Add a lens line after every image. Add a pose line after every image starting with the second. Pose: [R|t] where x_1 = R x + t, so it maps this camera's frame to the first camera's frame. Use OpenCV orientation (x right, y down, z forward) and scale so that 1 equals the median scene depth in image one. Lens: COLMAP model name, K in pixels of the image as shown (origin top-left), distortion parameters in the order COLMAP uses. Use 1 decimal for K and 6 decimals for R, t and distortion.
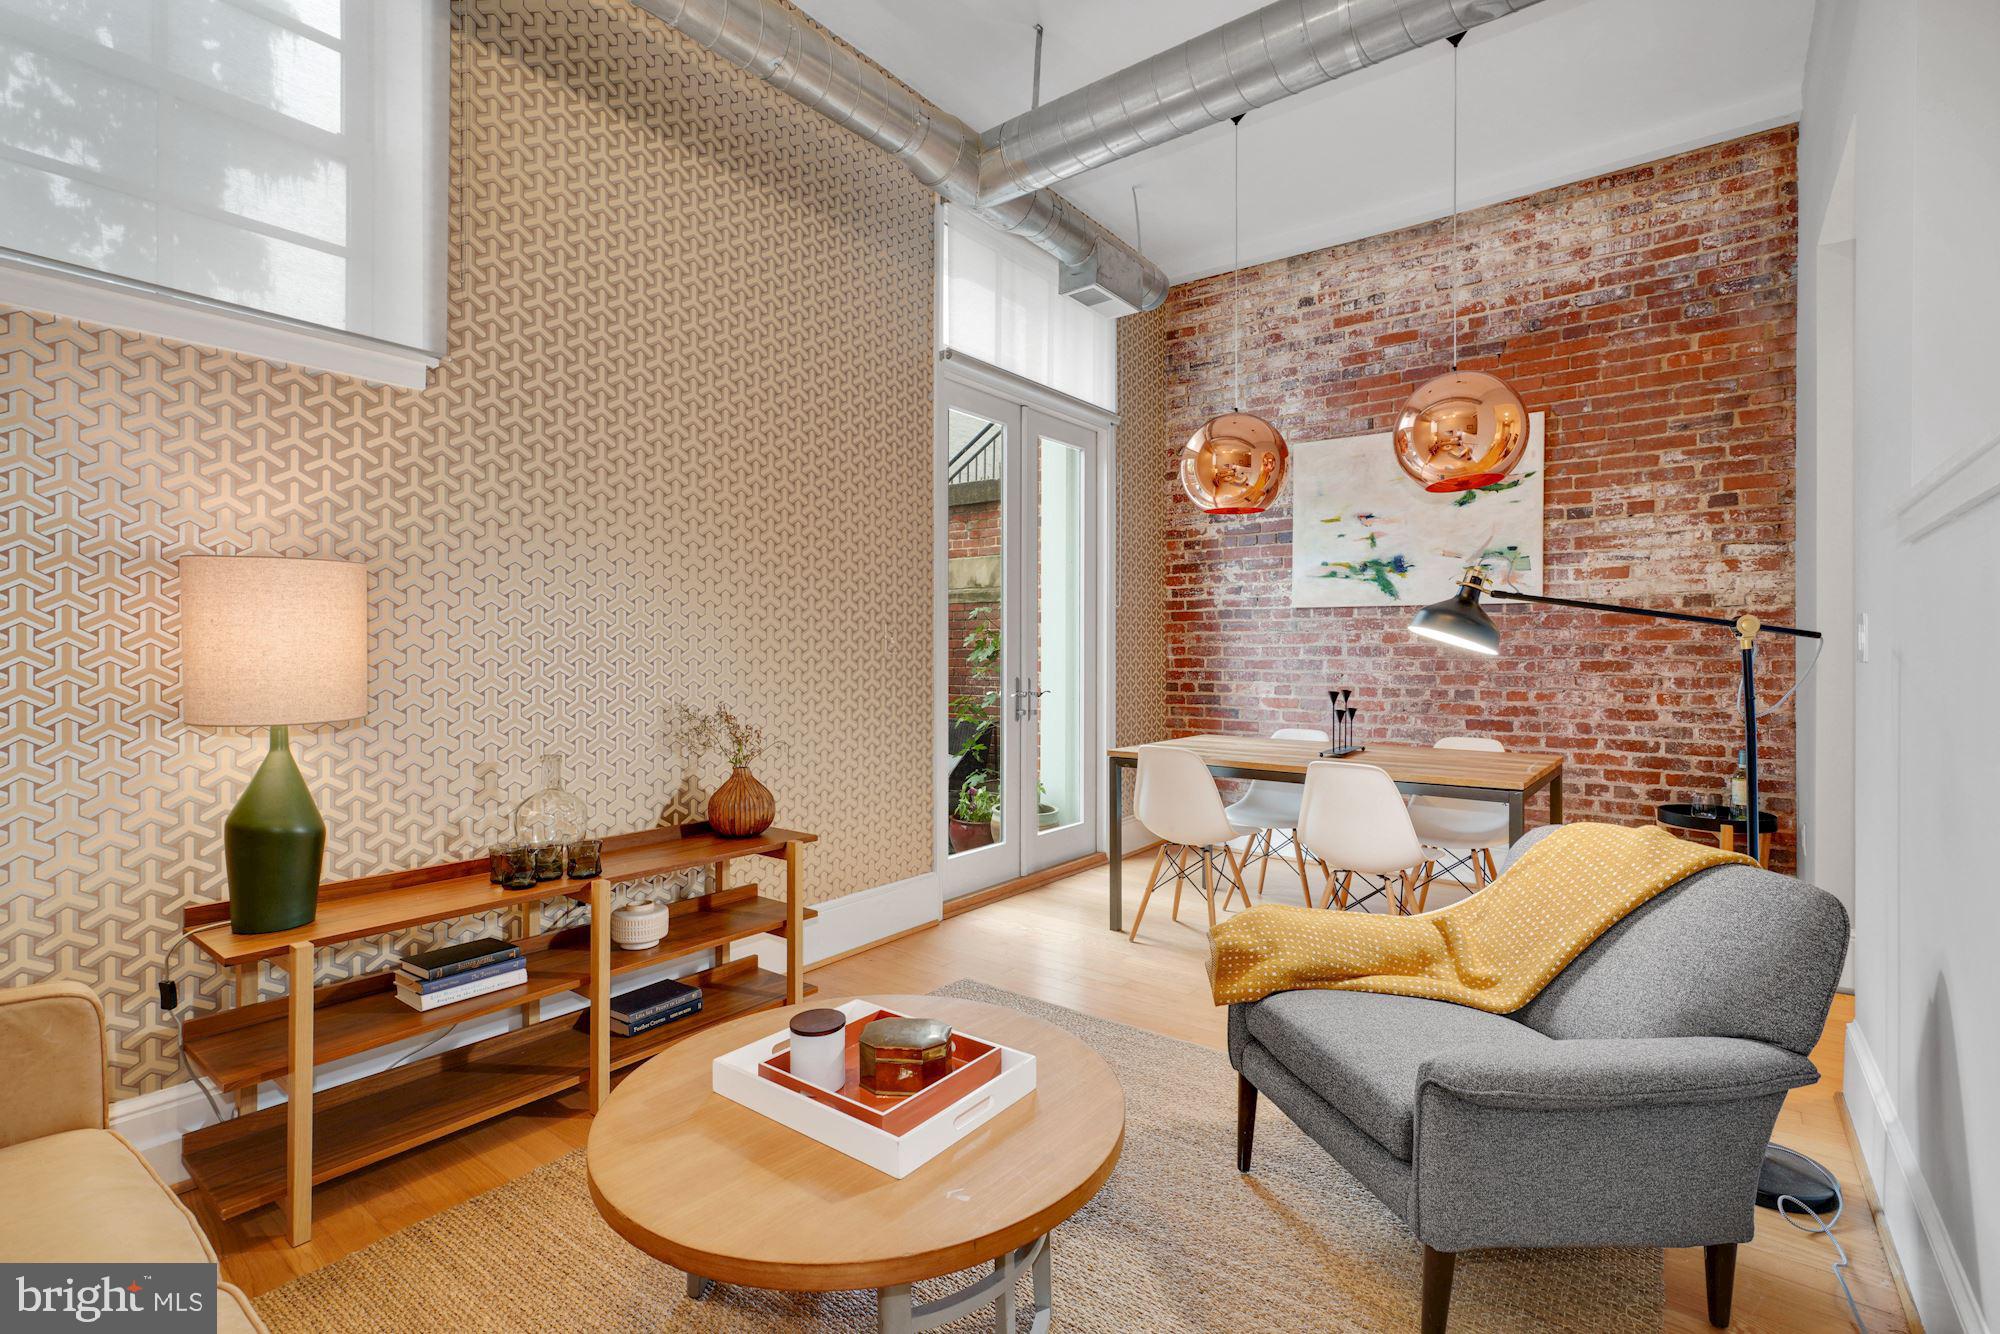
lens RADIAL K [[921.4, 0, 1005.7], [0, 921.4, 651.1], [0, 0, 1]] dist [-0.010573, 0.005825]
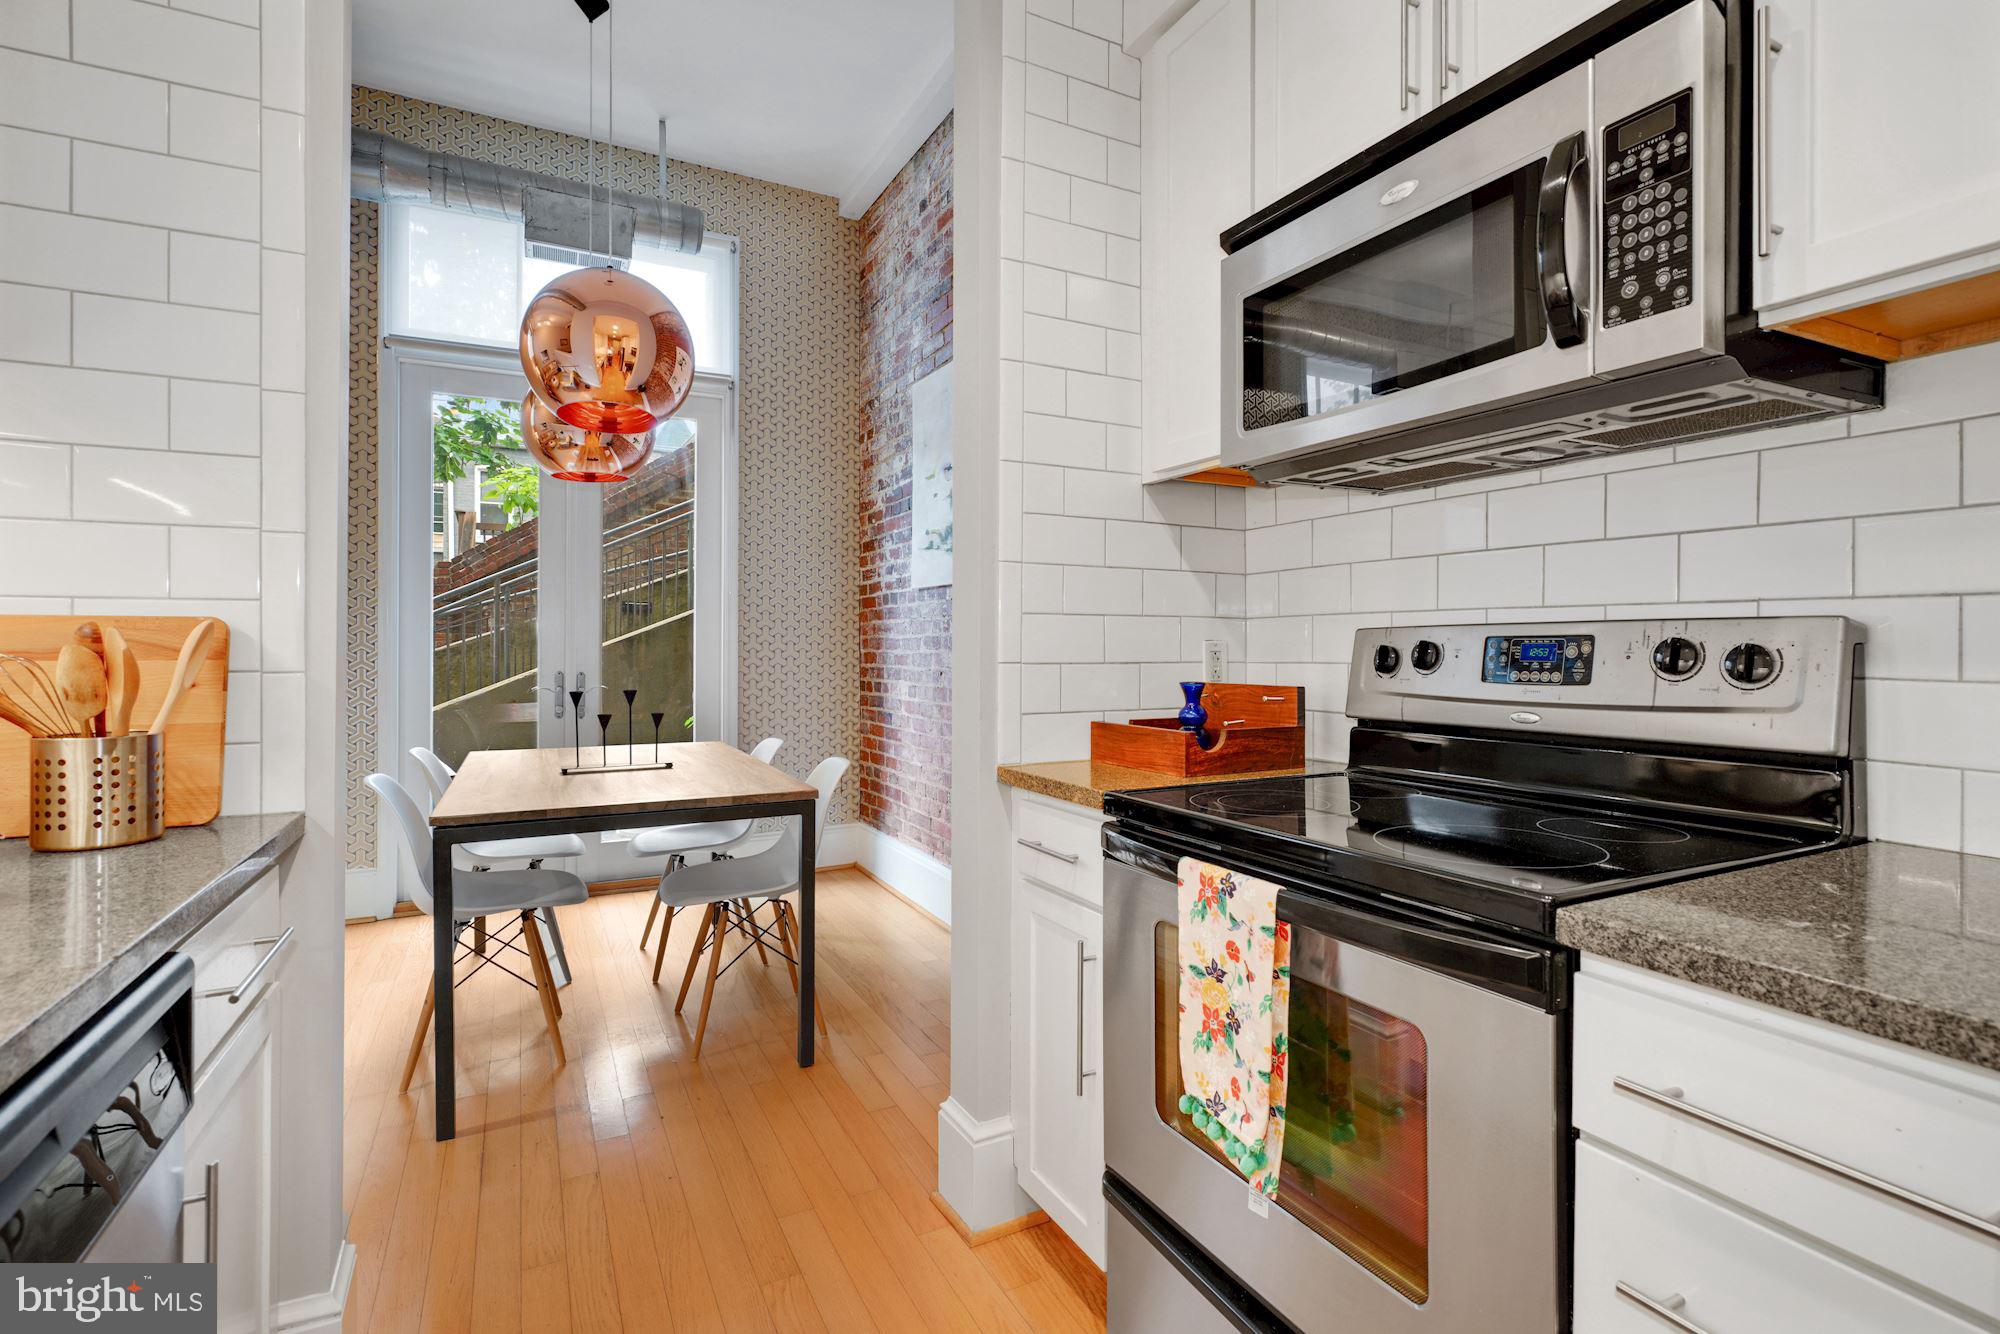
lens RADIAL K [[921.4, 0, 983.6], [0, 921.4, 639.8], [0, 0, 1]] dist [-0.010573, 0.005825]
pose [[0.903900, -0.005112, -0.427714, 0.808619], [0.002237, 0.999971, -0.007223, 0.004055], [0.427739, 0.005572, 0.903885, 0.338551]]
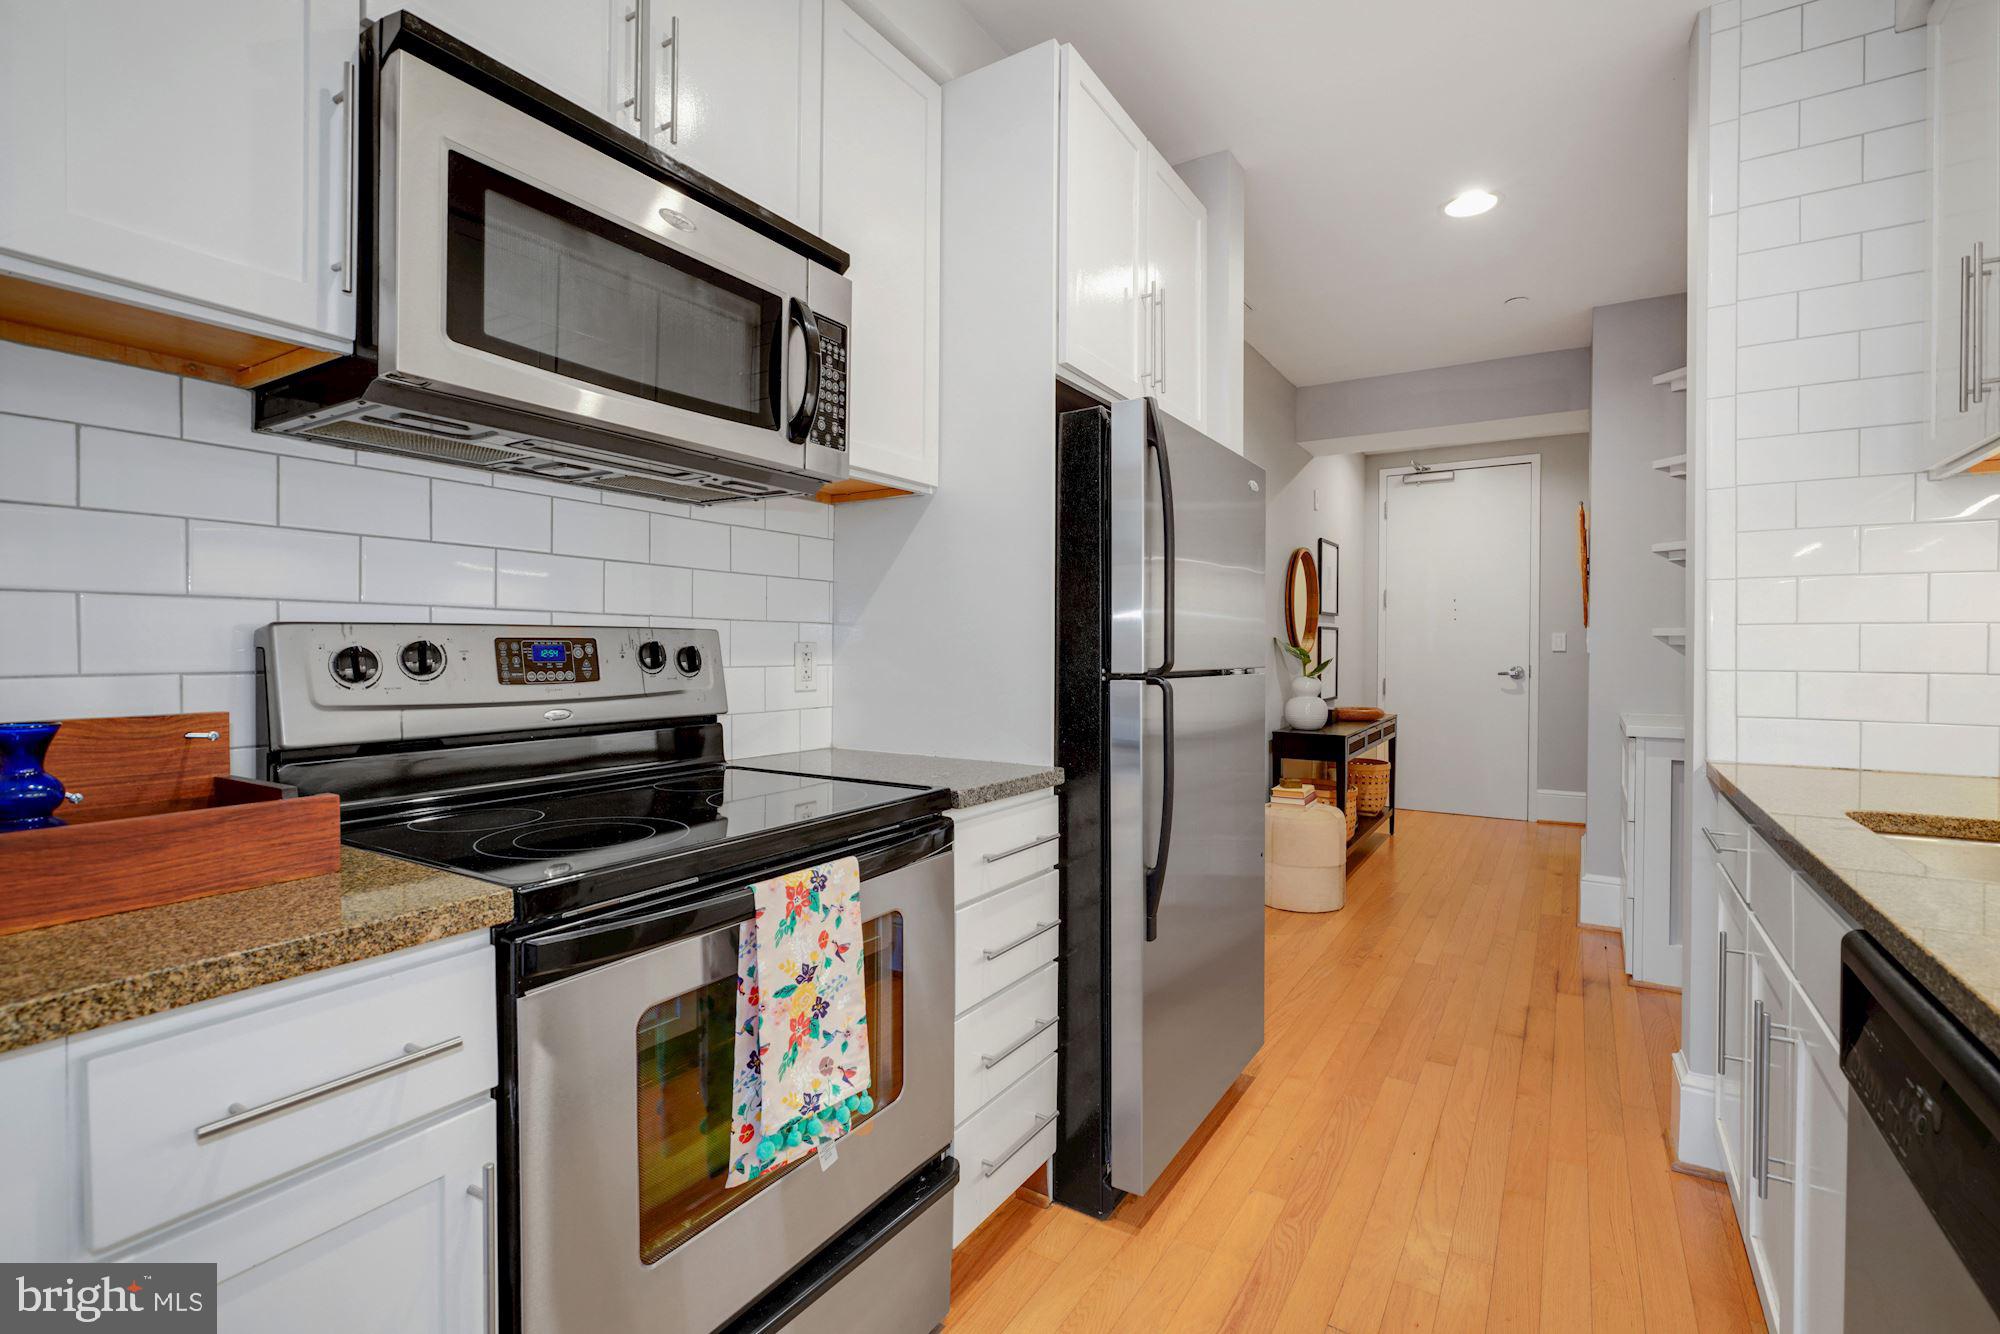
lens RADIAL K [[921.4, 0, 969.0], [0, 921.4, 659.2], [0, 0, 1]] dist [-0.010573, 0.005825]
pose [[-0.073665, -0.015604, 0.997161, 0.510130], [-0.003649, 0.999875, 0.015377, 0.002862], [-0.997276, -0.002506, -0.073712, 0.563861]]
